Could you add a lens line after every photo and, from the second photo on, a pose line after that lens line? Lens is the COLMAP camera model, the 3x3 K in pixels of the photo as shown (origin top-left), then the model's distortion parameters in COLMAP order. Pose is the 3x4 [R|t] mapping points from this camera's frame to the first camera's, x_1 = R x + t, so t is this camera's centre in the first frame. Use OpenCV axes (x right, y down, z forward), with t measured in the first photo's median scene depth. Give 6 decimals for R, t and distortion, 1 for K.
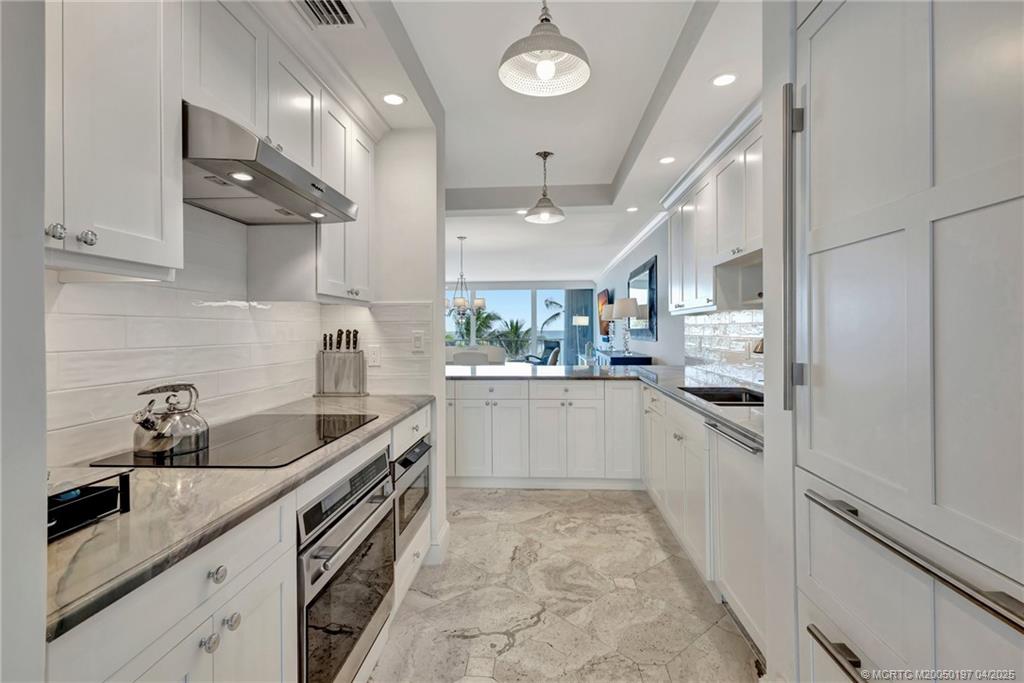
lens RADIAL K [[470.4, 0, 515.8], [0, 470.4, 330.7], [0, 0, 1]] dist [0.013365, -0.004769]
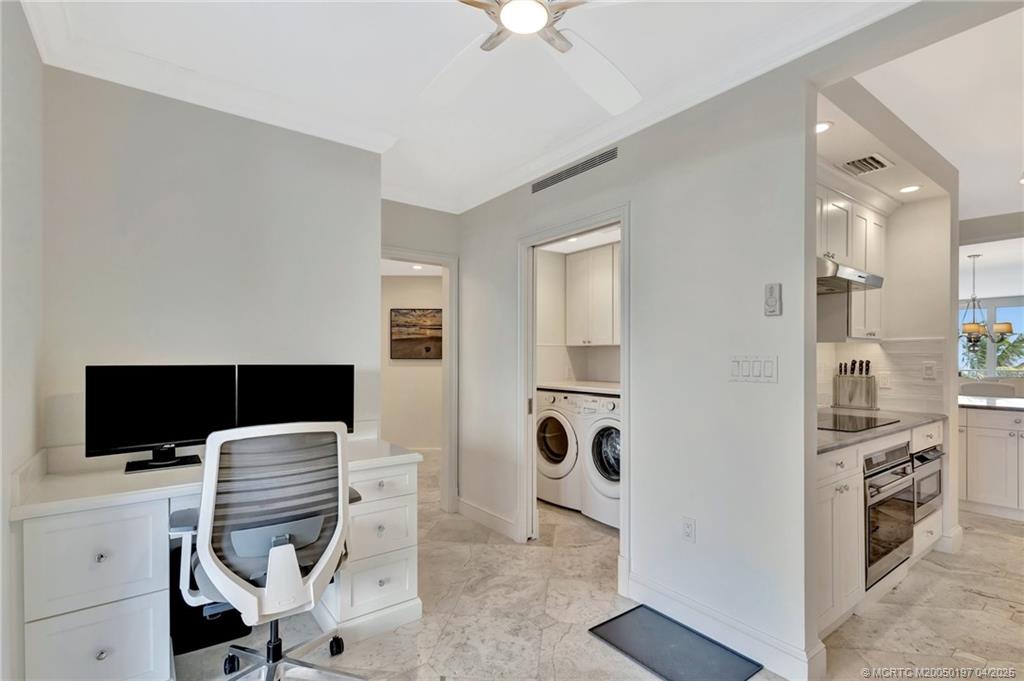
lens RADIAL K [[470.4, 0, 519.1], [0, 470.4, 353.4], [0, 0, 1]] dist [0.013365, -0.004769]
pose [[0.641776, 0.004815, -0.766877, 0.058751], [-0.006985, 0.999976, 0.000433, -0.015687], [0.766861, 0.005079, 0.641793, -0.649409]]
